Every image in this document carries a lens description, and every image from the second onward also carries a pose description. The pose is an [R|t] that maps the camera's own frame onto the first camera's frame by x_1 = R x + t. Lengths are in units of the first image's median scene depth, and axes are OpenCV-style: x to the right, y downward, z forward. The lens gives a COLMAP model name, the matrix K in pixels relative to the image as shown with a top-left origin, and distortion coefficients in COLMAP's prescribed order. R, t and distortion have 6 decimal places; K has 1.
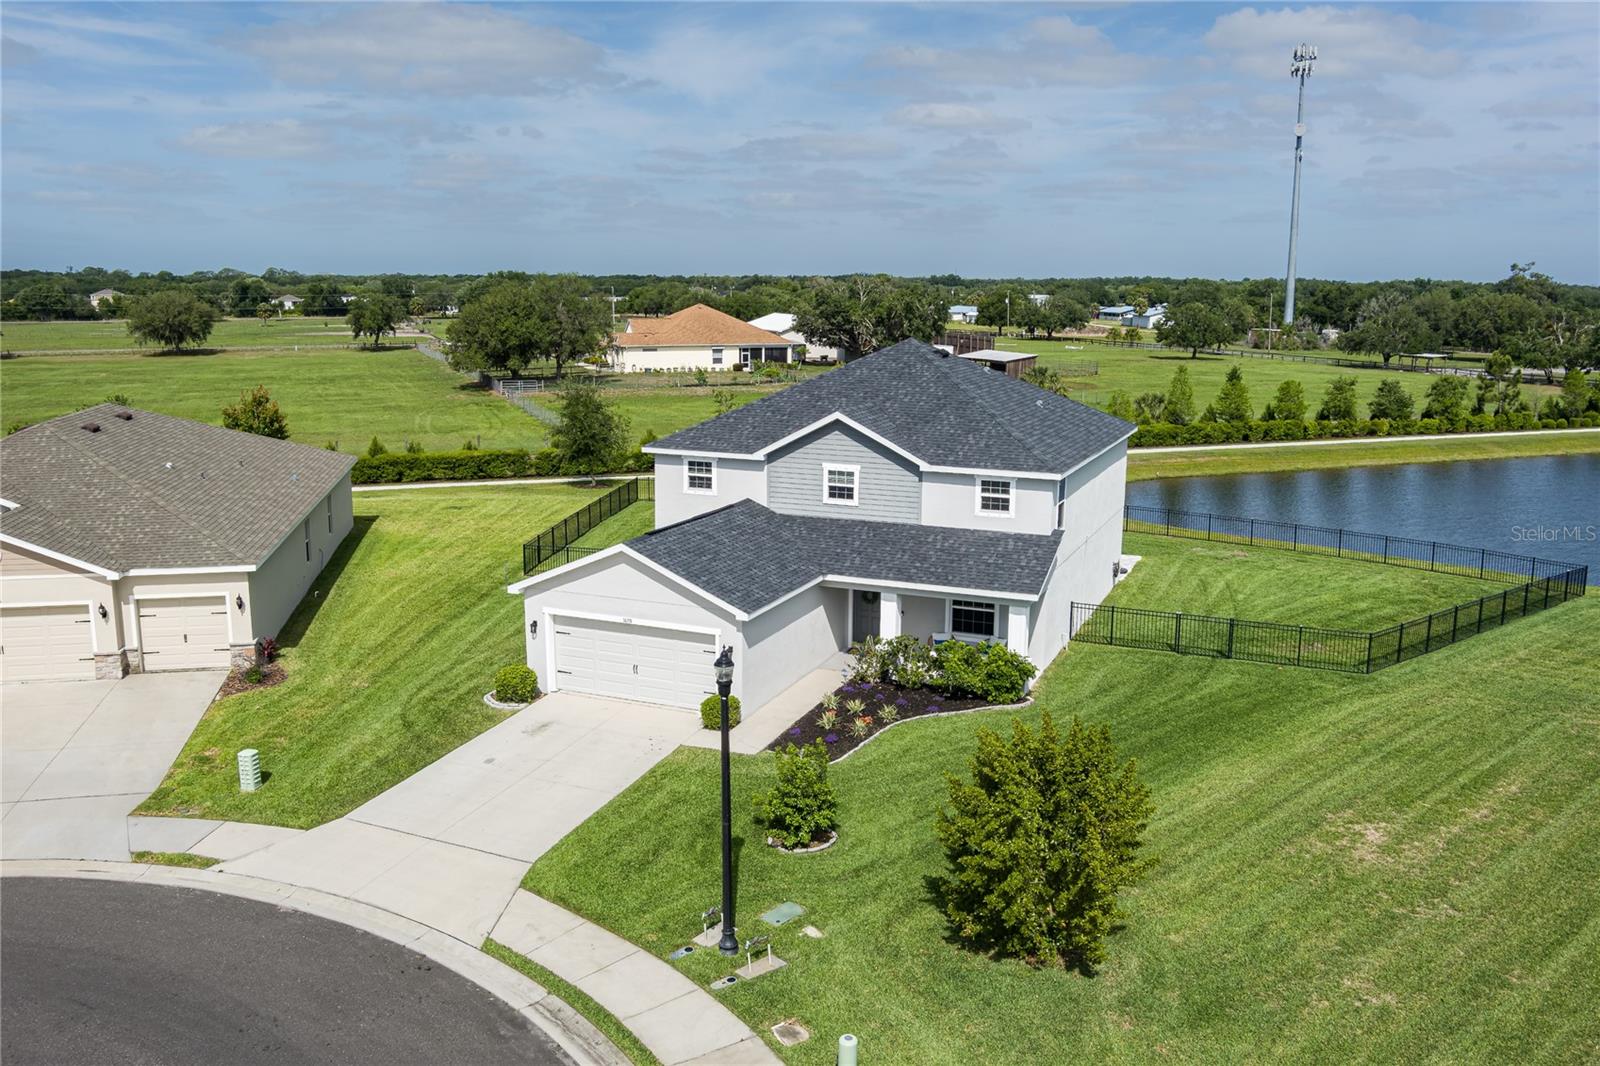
lens RADIAL K [[1309.5, 0, 800.0], [0, 1309.5, 533.0], [0, 0, 1]] dist [-0.115801, 0.085418]
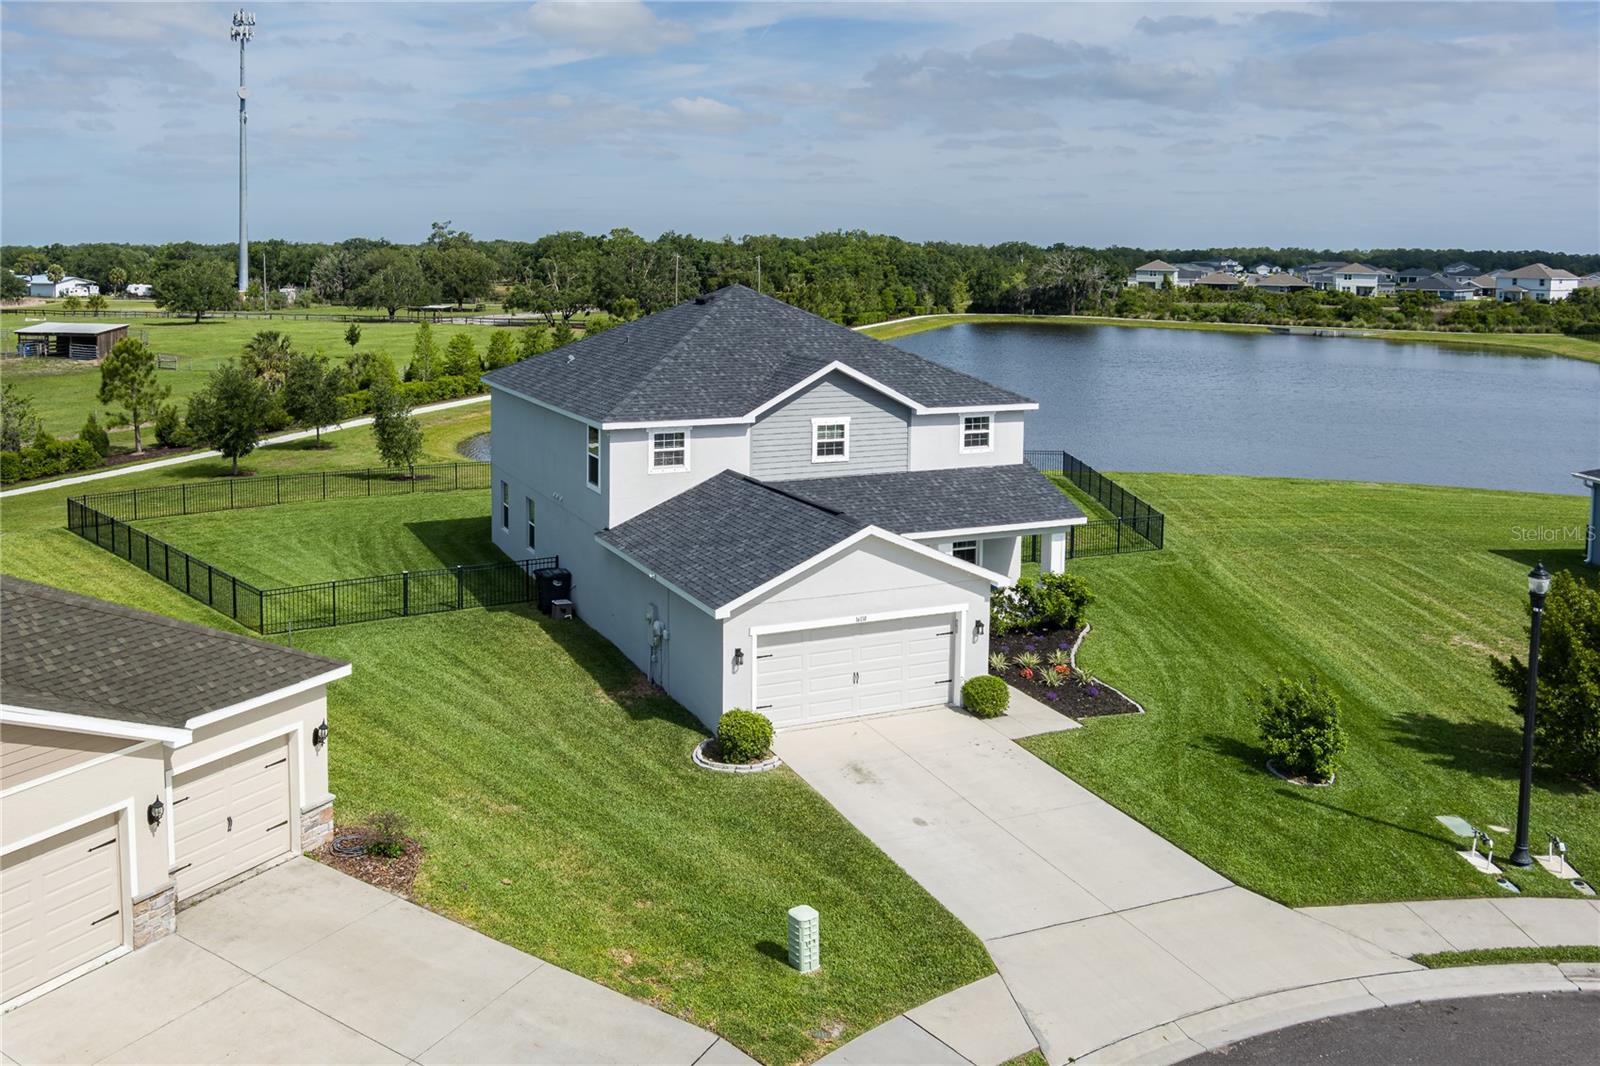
lens RADIAL K [[1323.2, 0, 687.1], [0, 1323.2, 440.6], [0, 0, 1]] dist [-0.069069, 0.008270]
pose [[0.711459, -0.105174, 0.694812, -0.702436], [0.136668, 0.990566, 0.010000, -0.061506], [-0.689309, 0.087844, 0.719122, 0.423802]]
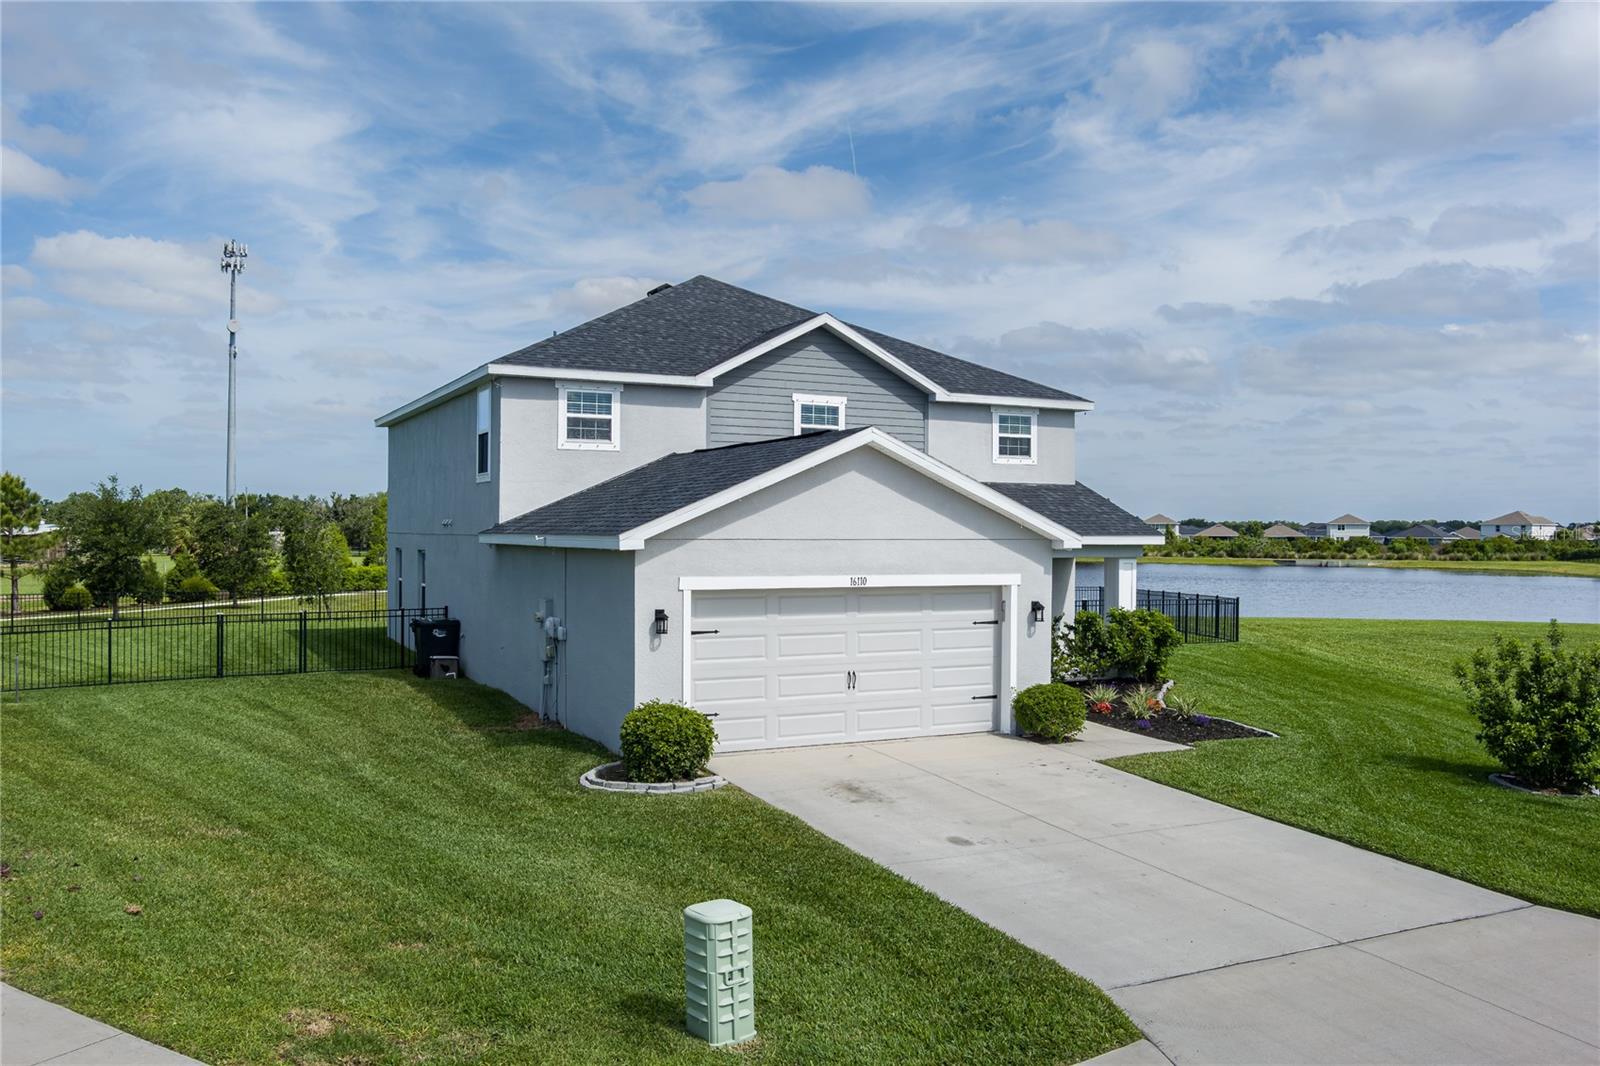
lens RADIAL K [[1321.5, 0, 840.4], [0, 1321.5, 548.8], [0, 0, 1]] dist [-0.063370, 0.003046]
pose [[0.635843, -0.014239, 0.771687, -0.497376], [0.145246, 0.984174, -0.101518, 0.097093], [-0.758029, 0.176634, 0.627848, 0.604092]]
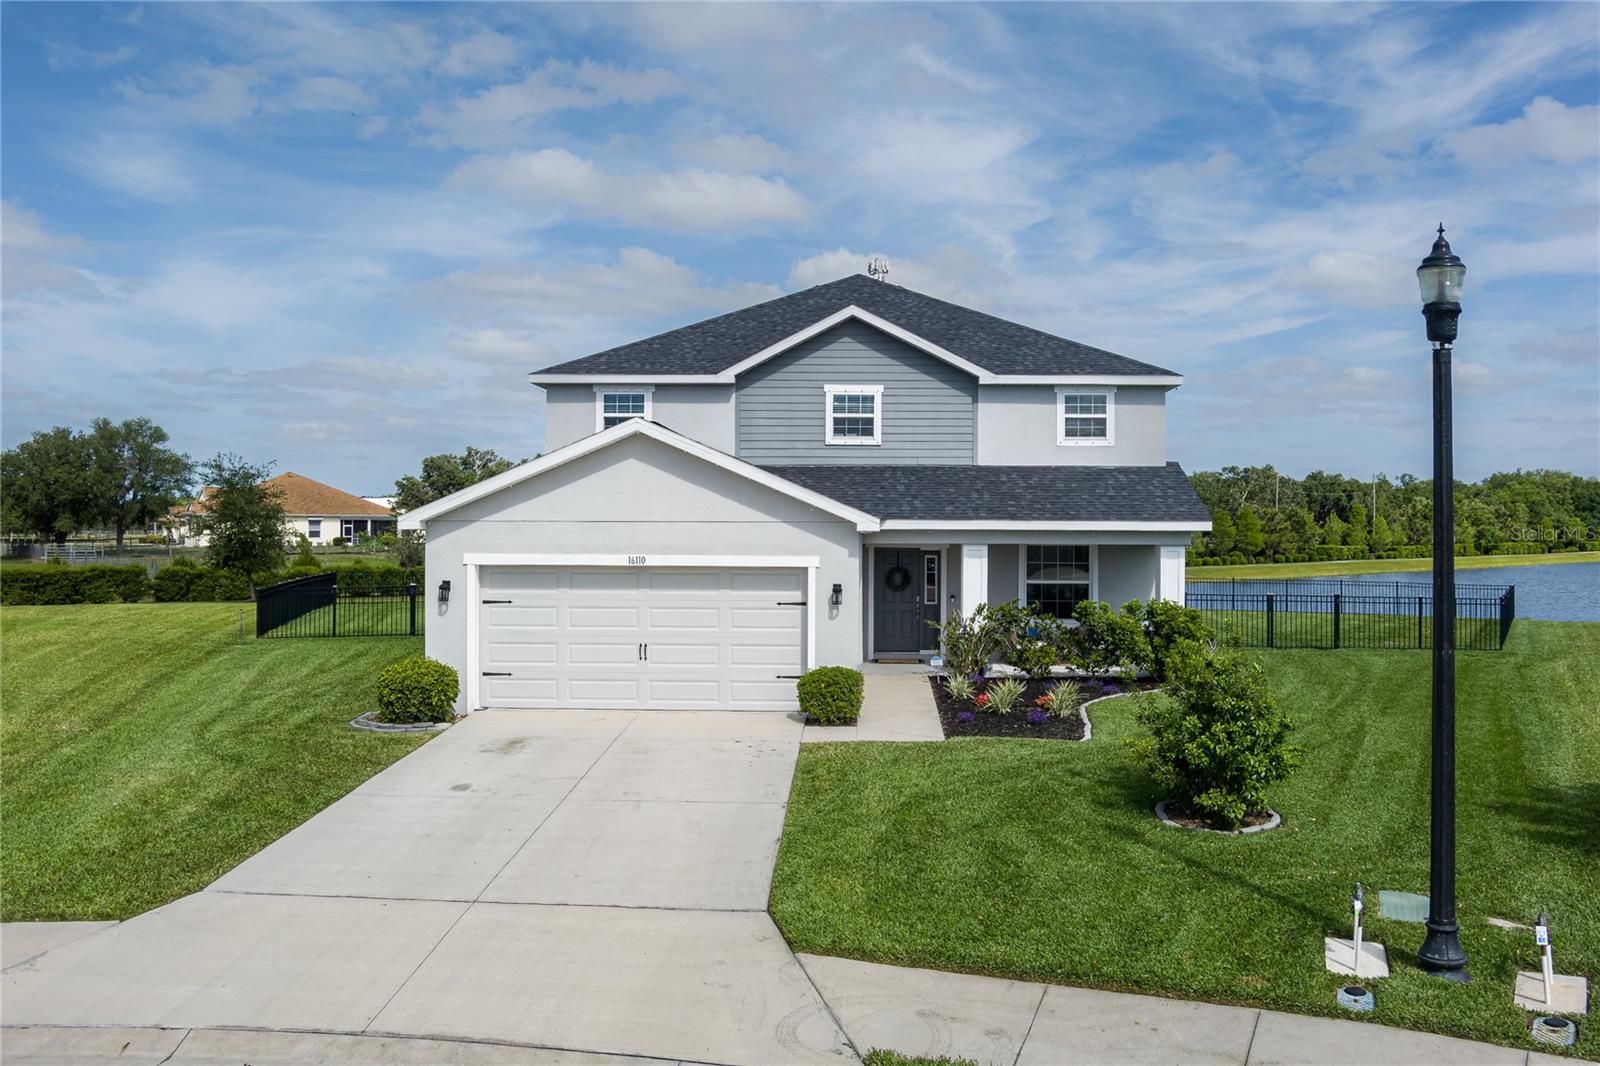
lens RADIAL K [[1321.5, 0, 840.4], [0, 1321.5, 548.8], [0, 0, 1]] dist [-0.063370, 0.003046]
pose [[0.931574, -0.010117, 0.363412, -0.234180], [0.070980, 0.985437, -0.154518, 0.142597], [-0.356556, 0.169740, 0.918725, 0.396163]]
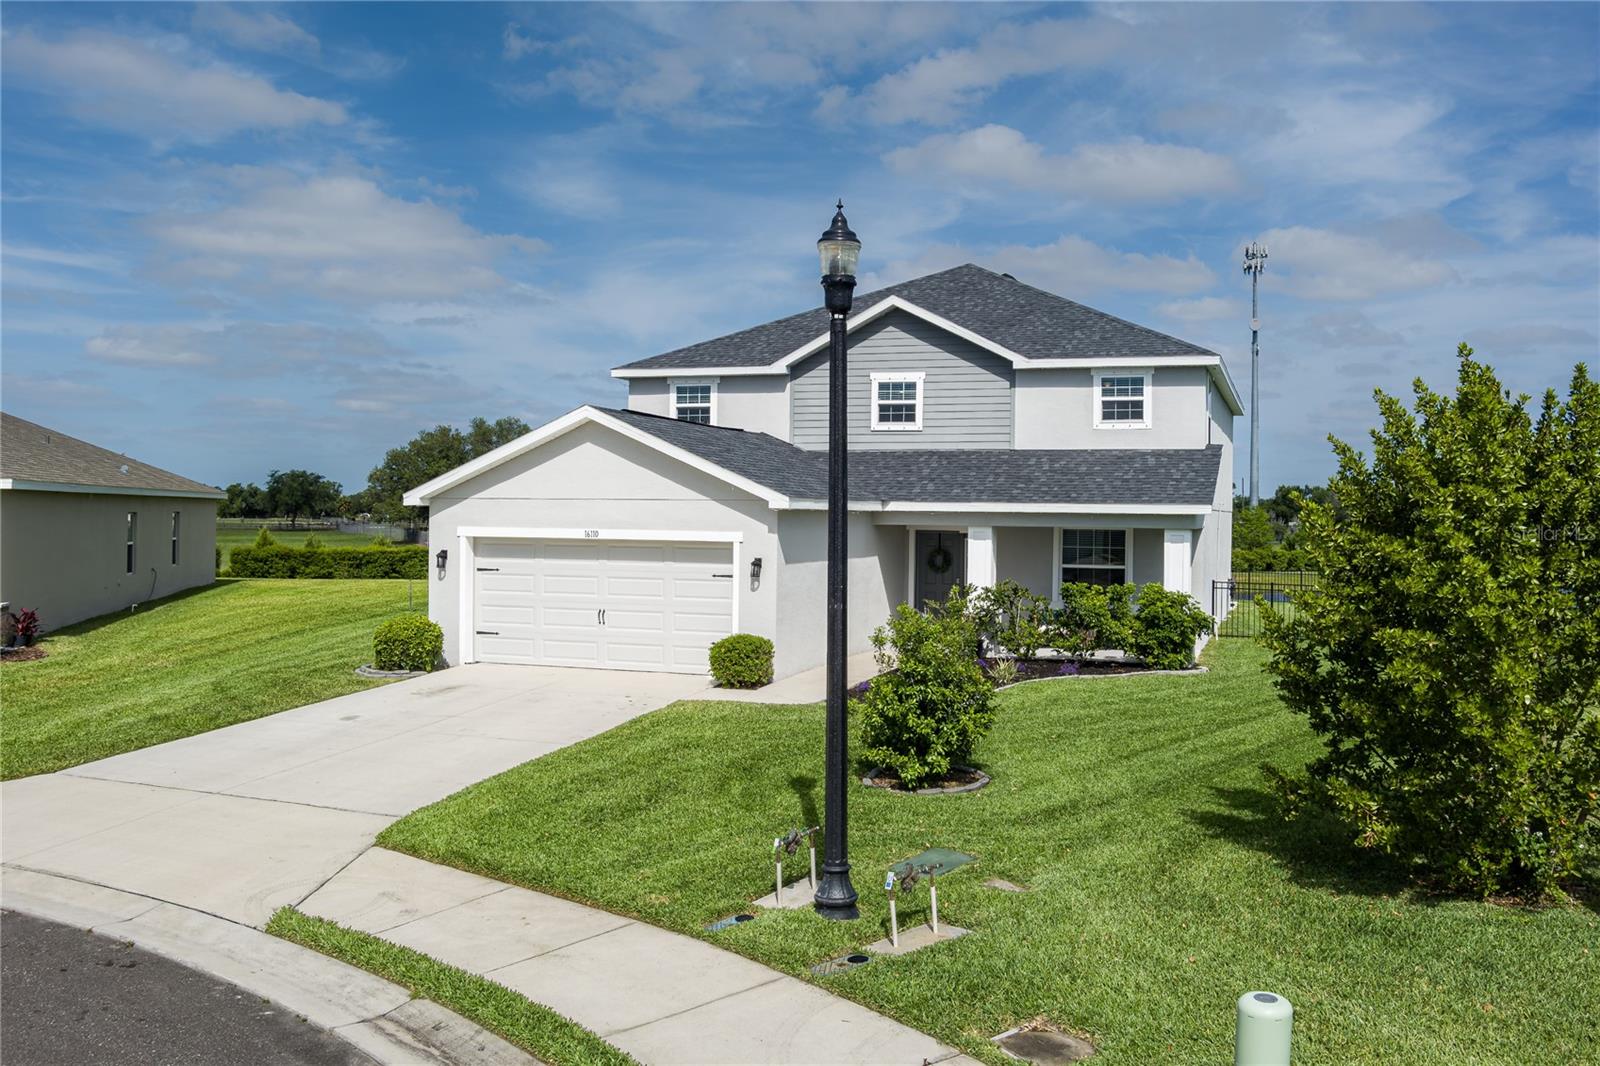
lens RADIAL K [[1334.3, 0, 865.8], [0, 1334.3, 535.6], [0, 0, 1]] dist [-0.082230, 0.007682]
pose [[0.995899, 0.002525, 0.090441, -0.052140], [0.013287, 0.984690, -0.173807, 0.164855], [-0.089495, 0.174296, 0.980618, 0.320017]]
